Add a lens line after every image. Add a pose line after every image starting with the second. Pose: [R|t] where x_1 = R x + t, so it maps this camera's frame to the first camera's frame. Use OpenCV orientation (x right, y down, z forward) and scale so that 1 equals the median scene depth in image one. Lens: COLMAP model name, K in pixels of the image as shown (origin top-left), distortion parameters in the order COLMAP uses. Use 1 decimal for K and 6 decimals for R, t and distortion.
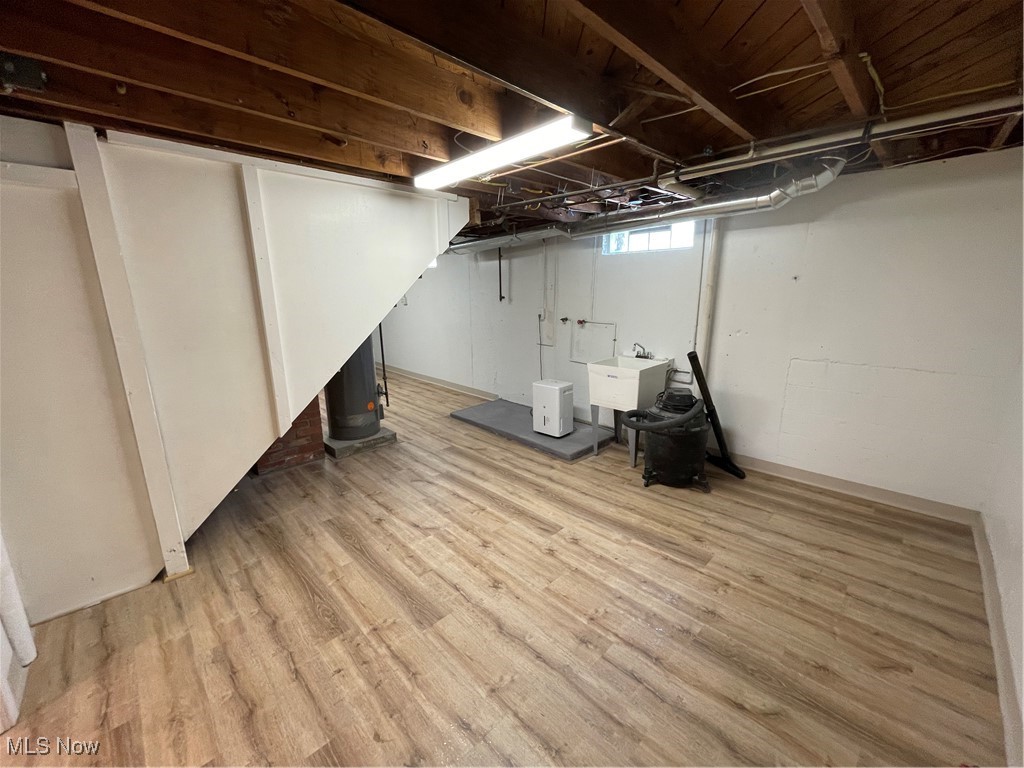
lens RADIAL K [[413.8, 0, 510.3], [0, 413.8, 384.3], [0, 0, 1]] dist [-0.003013, -0.000217]
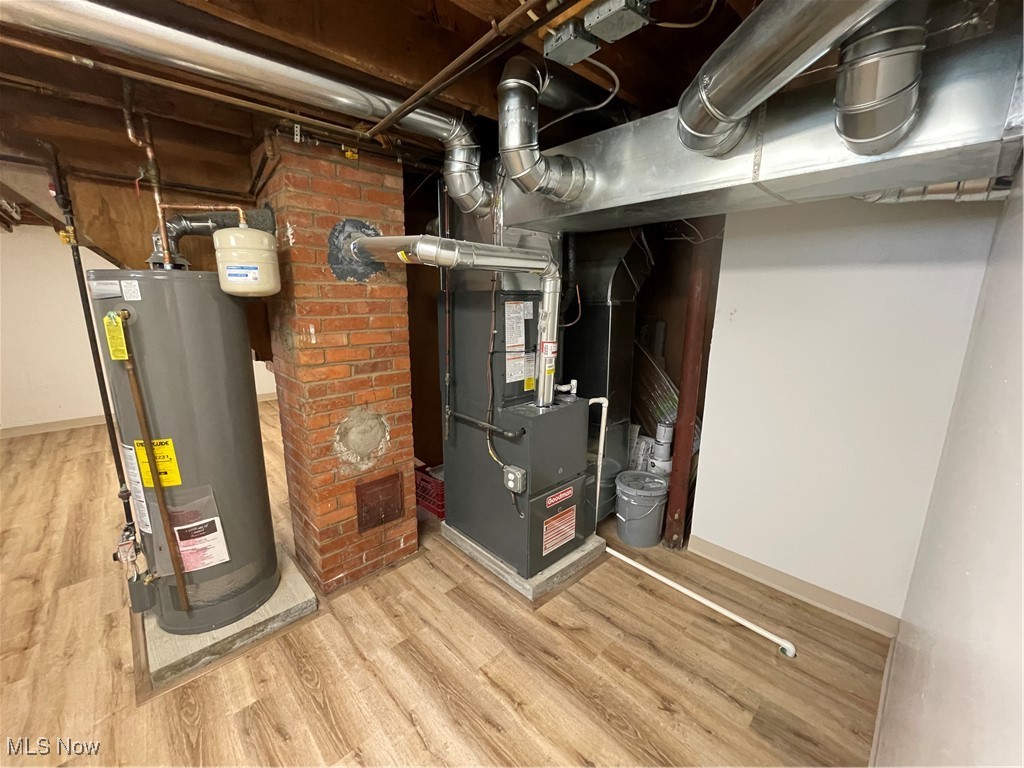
lens RADIAL K [[413.8, 0, 510.3], [0, 413.8, 384.3], [0, 0, 1]] dist [-0.003013, -0.000217]
pose [[-0.999805, -0.001112, 0.019721, -1.097116], [0.007391, 0.904824, 0.425723, -0.468530], [-0.018318, 0.425785, -0.904639, 2.020656]]
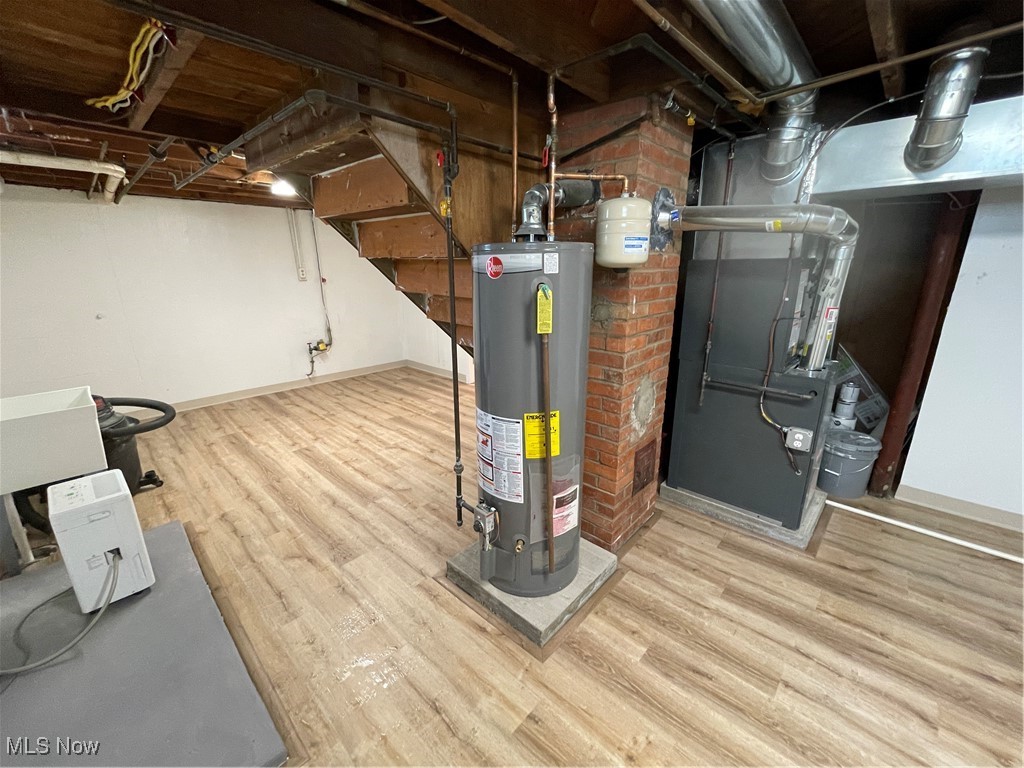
lens RADIAL K [[413.8, 0, 510.3], [0, 413.8, 384.3], [0, 0, 1]] dist [-0.003013, -0.000217]
pose [[-0.998913, 0.030270, -0.035448, -0.520603], [0.009085, 0.872302, 0.488883, -0.479680], [0.045720, 0.488030, -0.871629, 2.032351]]
